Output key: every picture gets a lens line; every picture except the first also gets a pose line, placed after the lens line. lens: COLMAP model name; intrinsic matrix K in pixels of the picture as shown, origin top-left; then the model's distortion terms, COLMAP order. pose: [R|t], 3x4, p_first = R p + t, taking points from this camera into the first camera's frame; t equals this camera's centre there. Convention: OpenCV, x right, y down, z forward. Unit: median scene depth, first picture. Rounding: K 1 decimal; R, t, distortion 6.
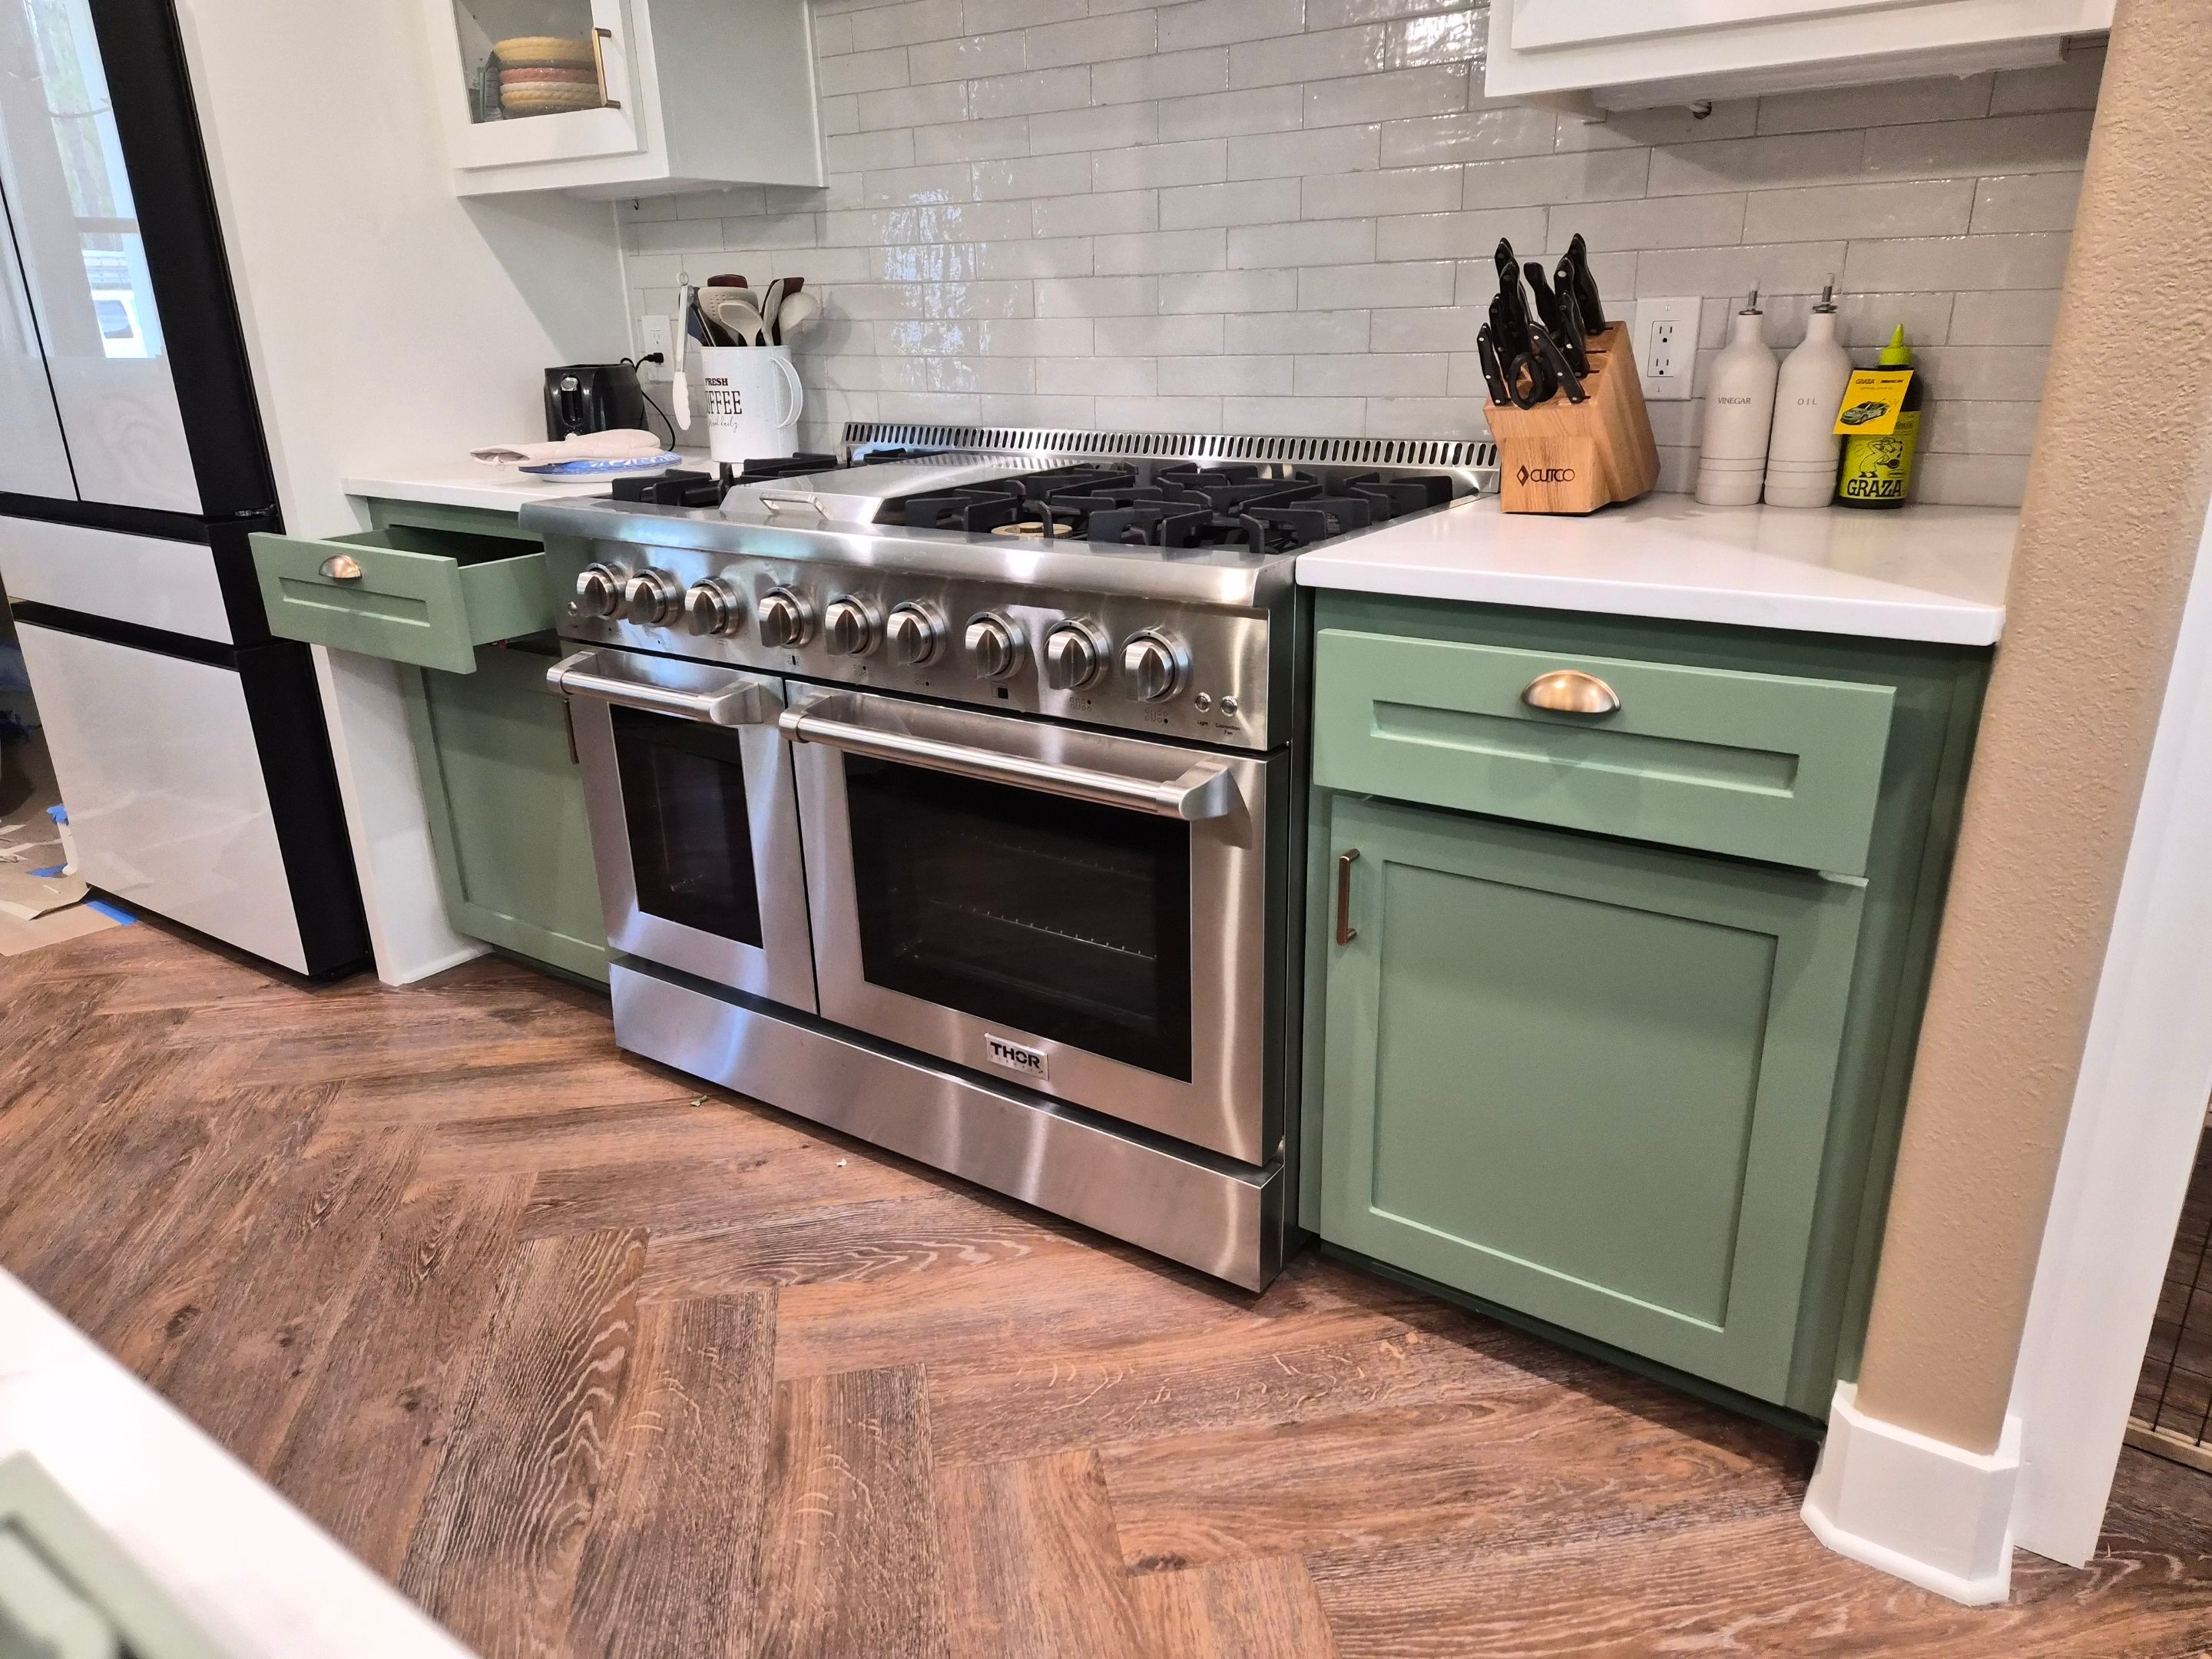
lens RADIAL K [[1481.7, 0, 1106.0], [0, 1481.7, 829.5], [0, 0, 1]] dist [0.034845, -0.003104]
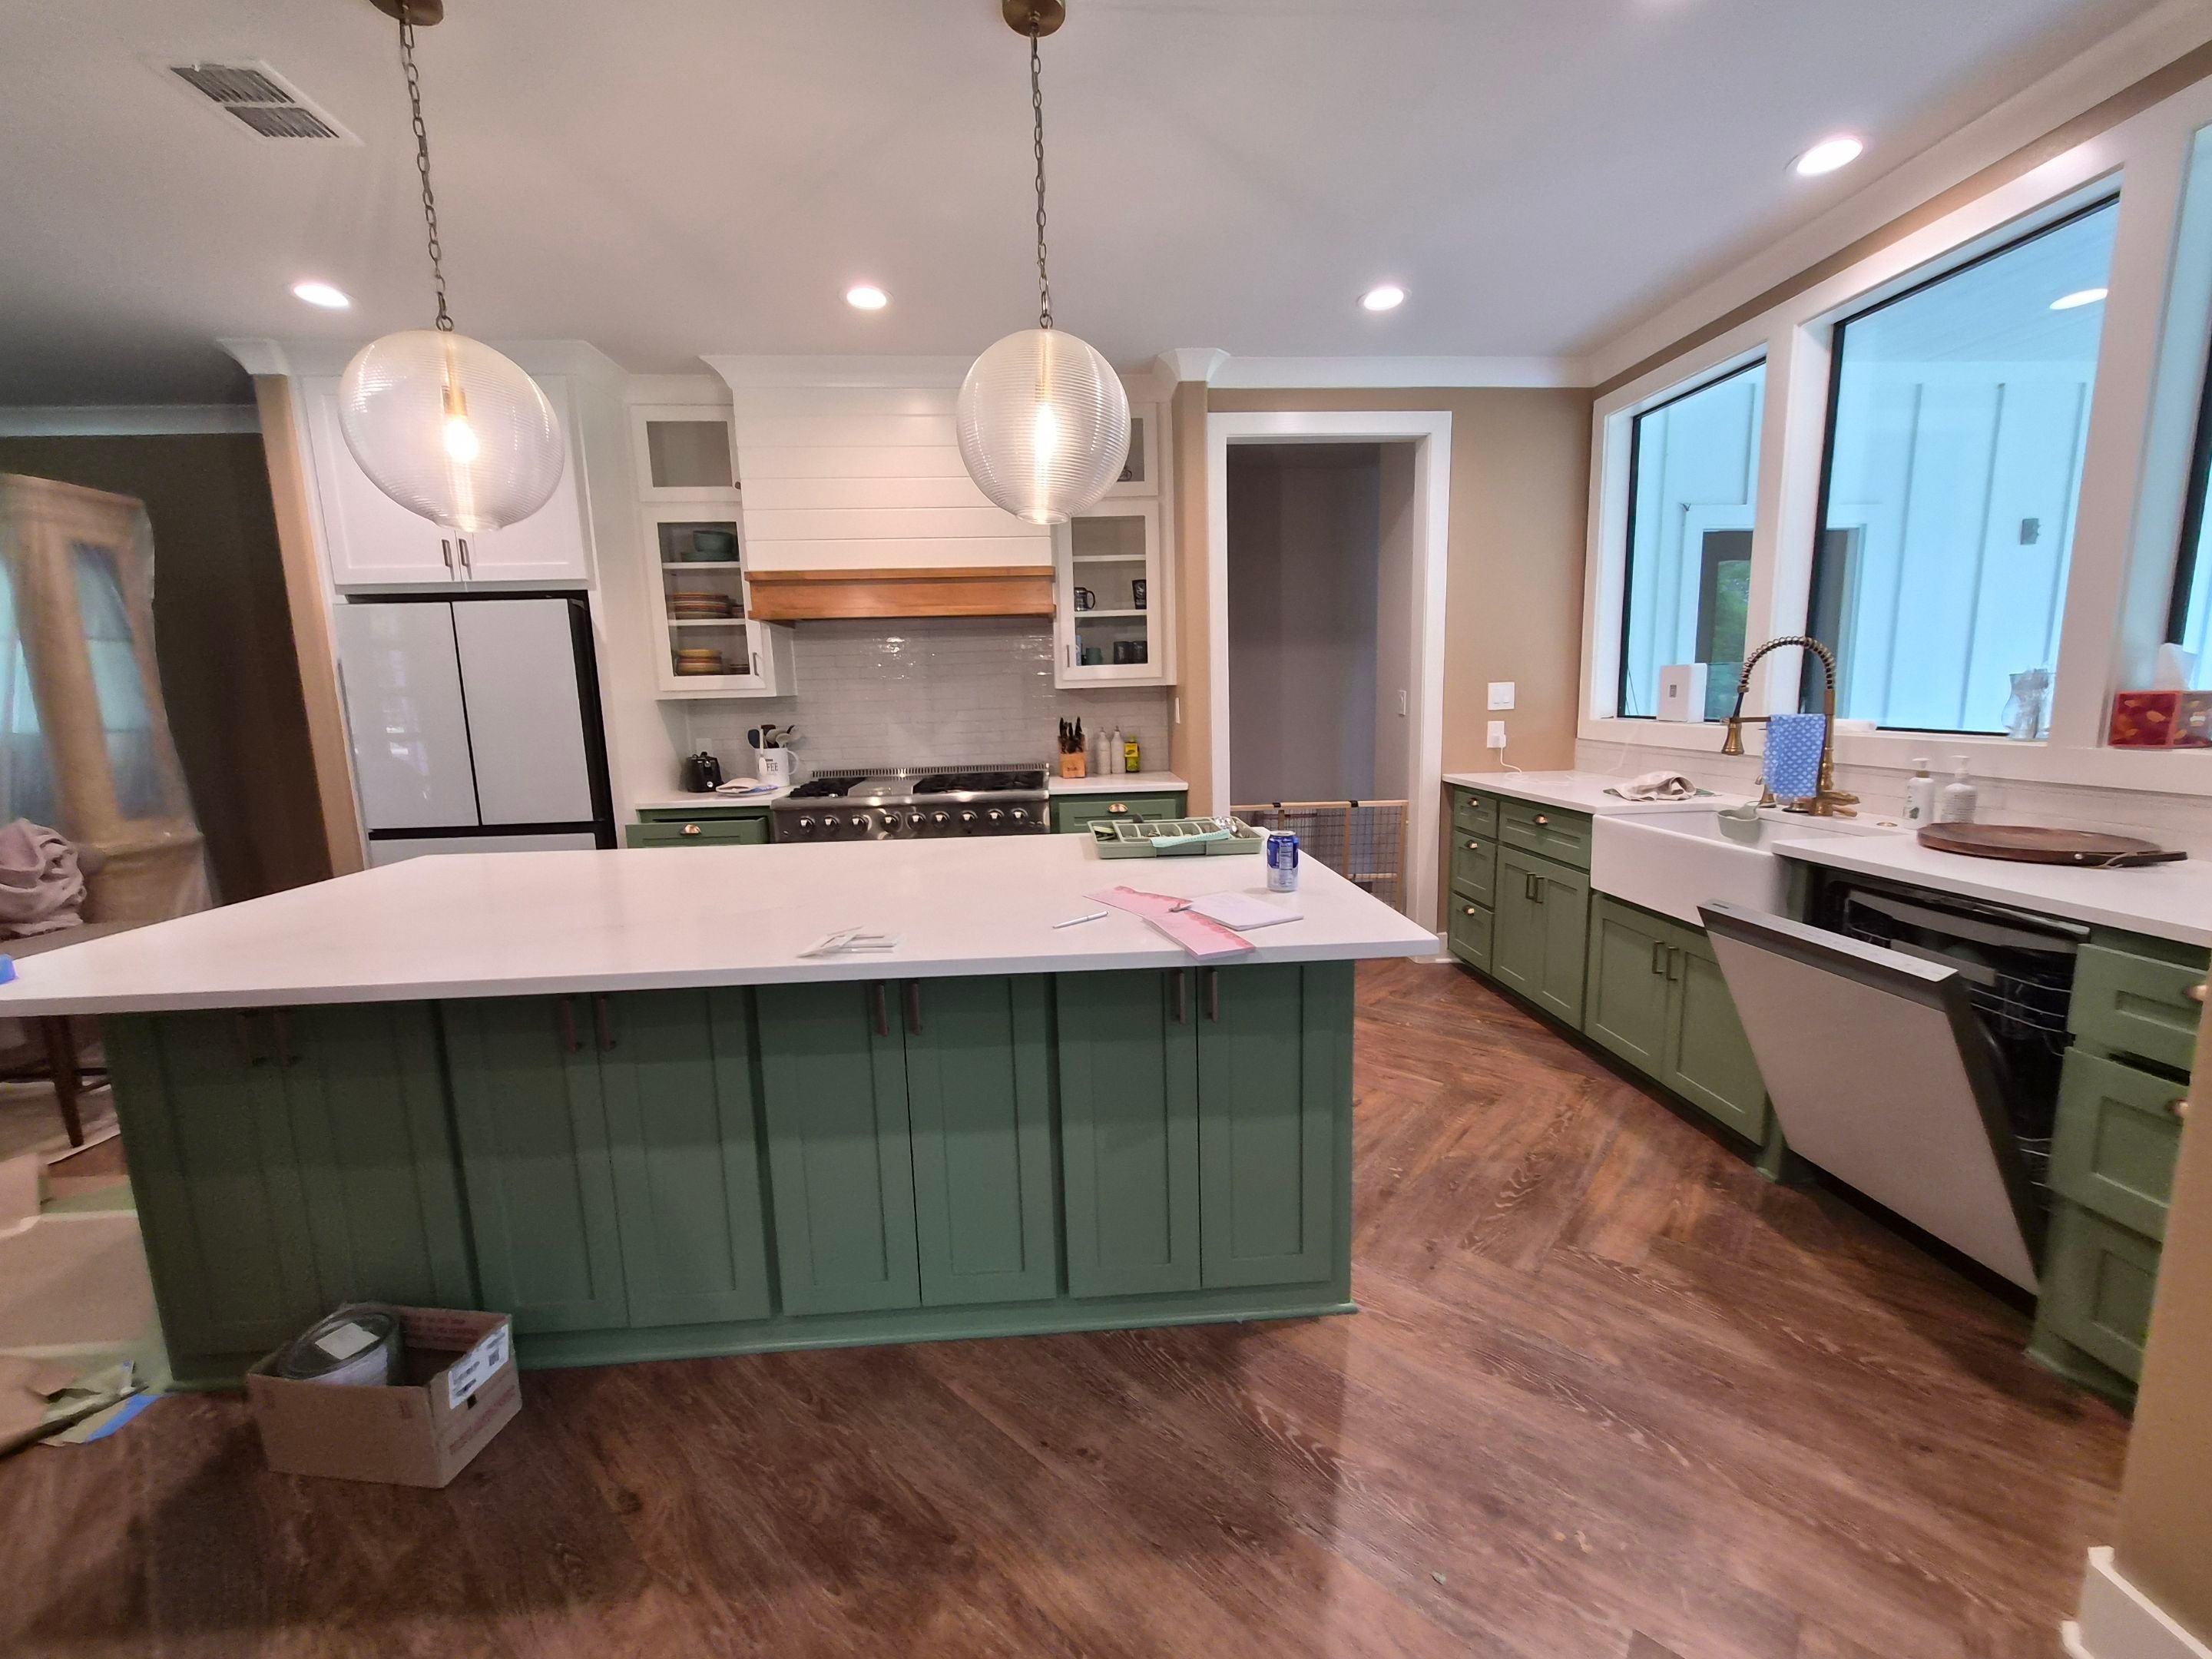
lens RADIAL K [[866.4, 0, 1106.2], [0, 866.4, 821.5], [0, 0, 1]] dist [-0.002571, -0.000195]
pose [[0.779302, -0.091653, 0.619910, -1.177938], [0.219198, 0.966622, -0.132644, 0.251619], [-0.587061, 0.239252, 0.773381, -0.917971]]
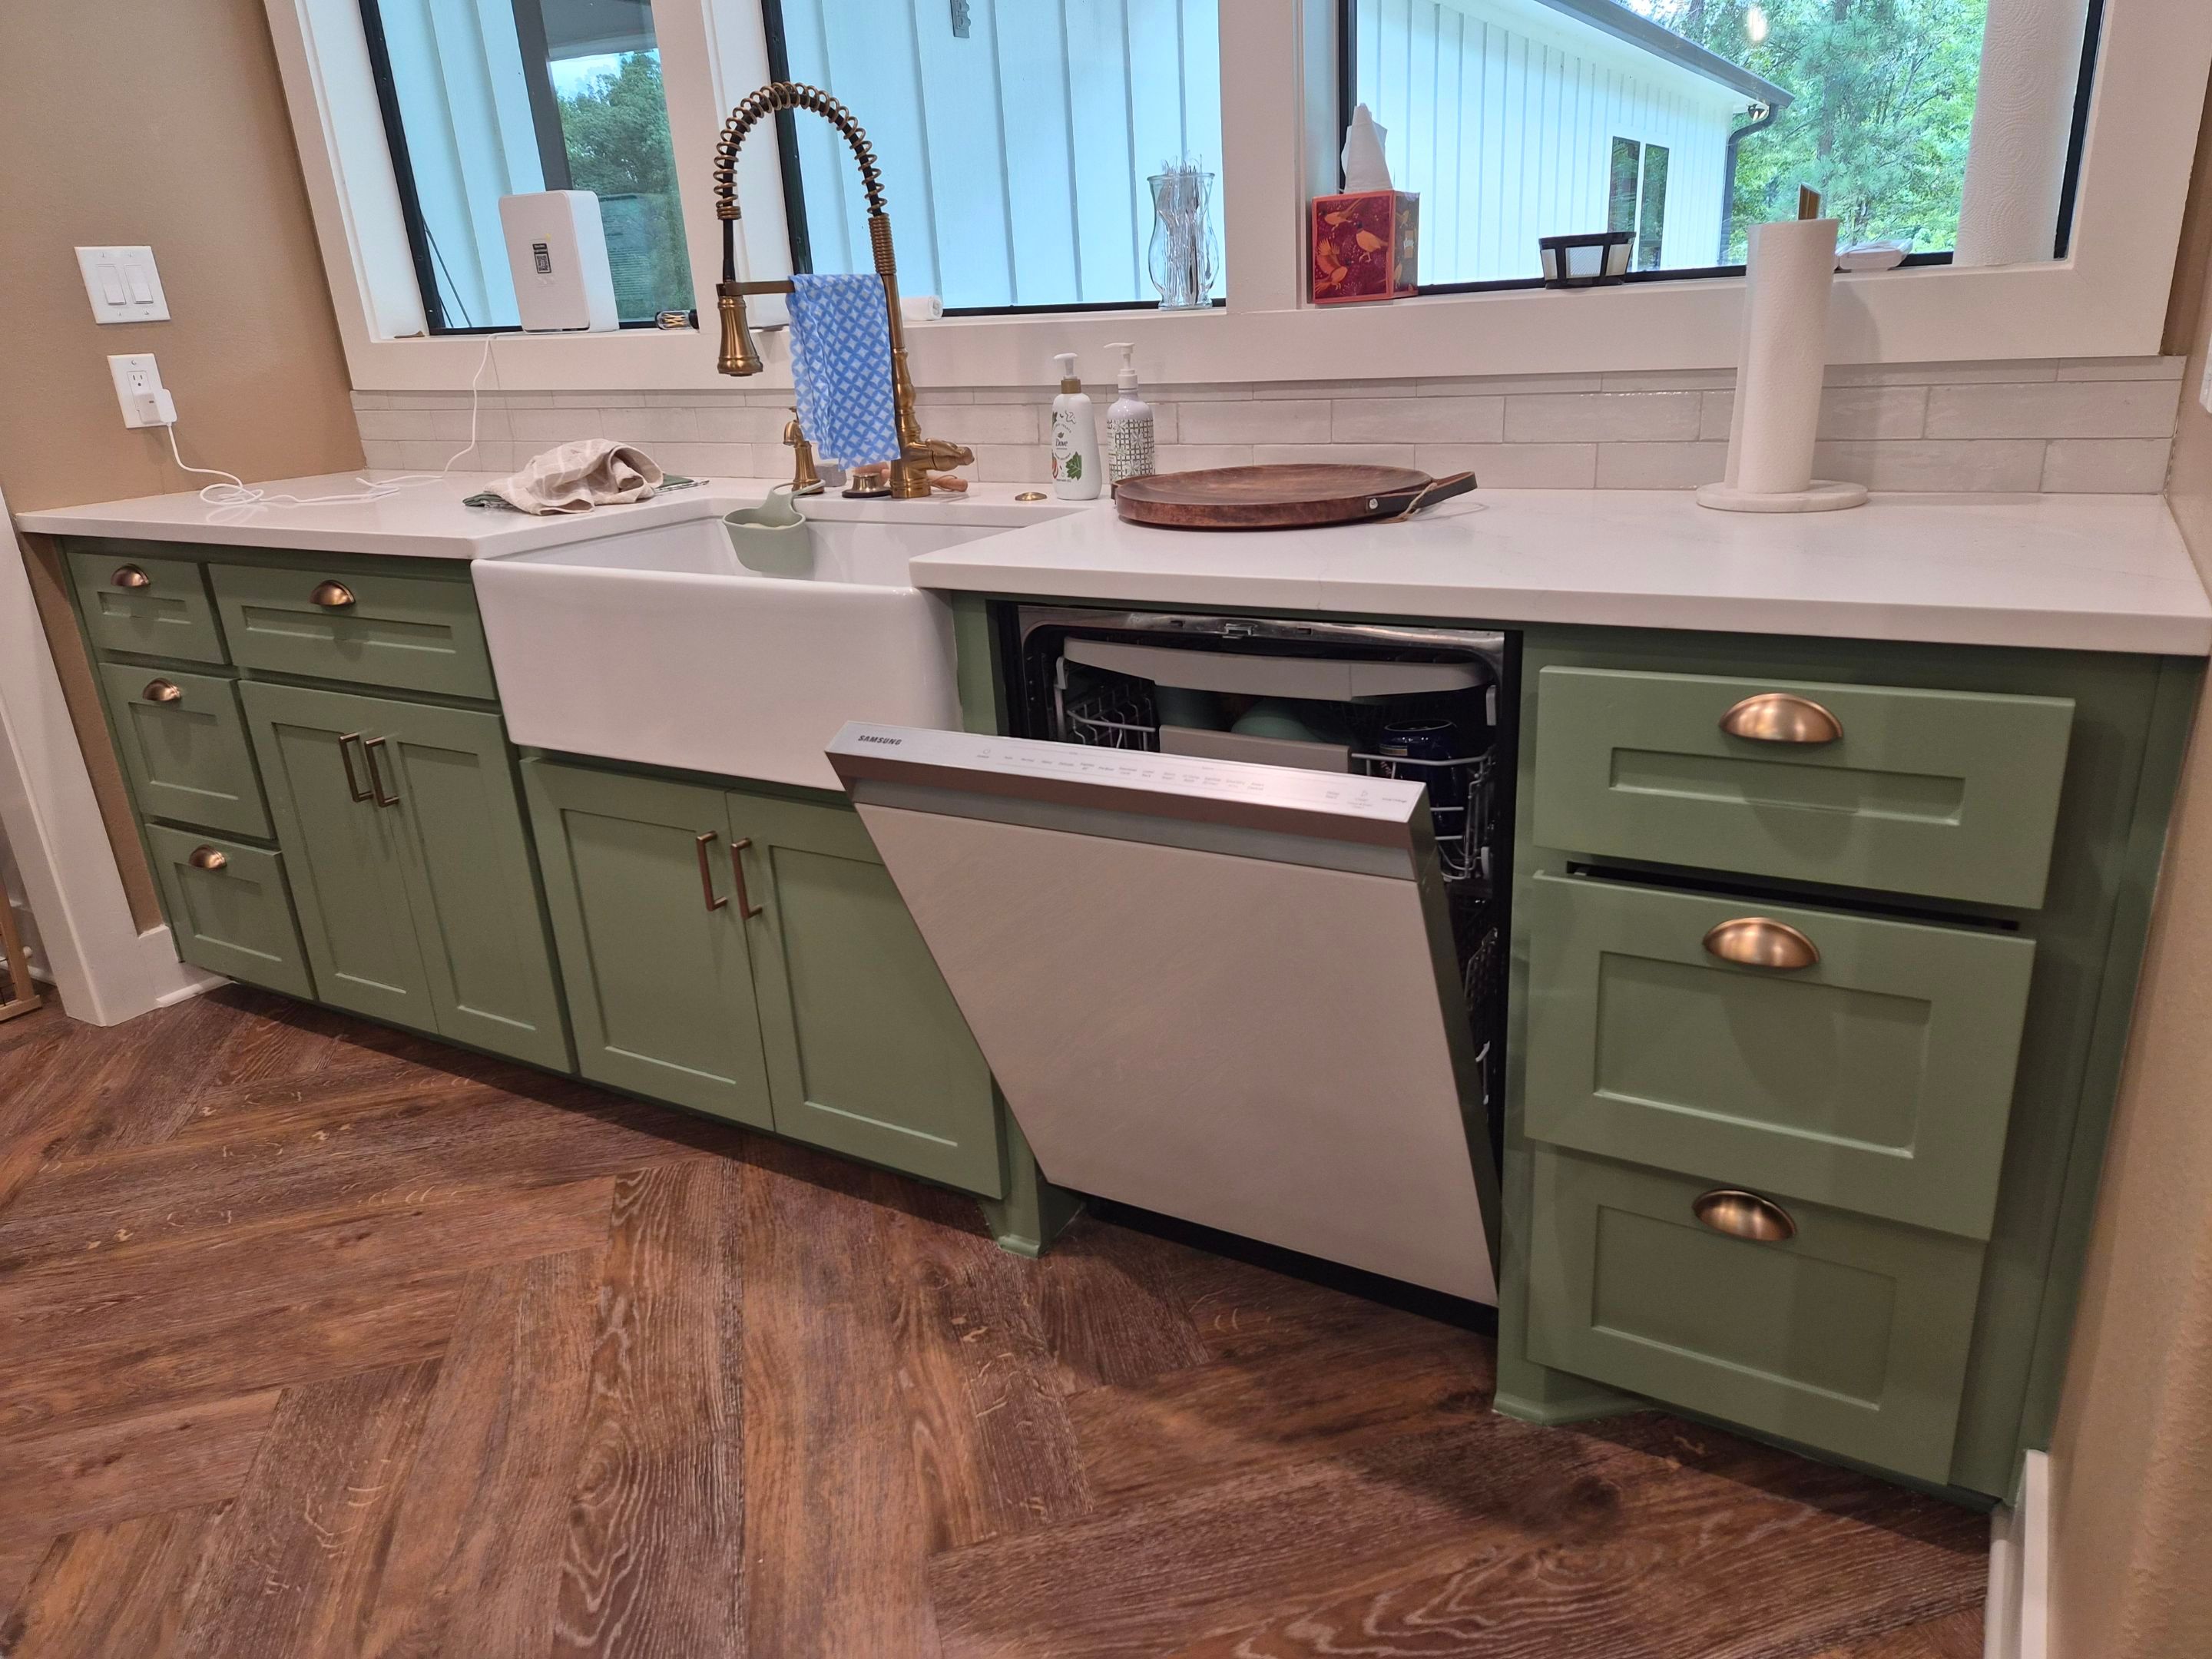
lens RADIAL K [[1462.4, 0, 1141.9], [0, 1462.4, 828.6], [0, 0, 1]] dist [0.058508, -0.046870]
pose [[-0.097453, -0.309927, 0.945753, -0.563712], [0.379684, 0.866828, 0.323187, 0.230033], [-0.919969, 0.390582, 0.033200, -0.599333]]
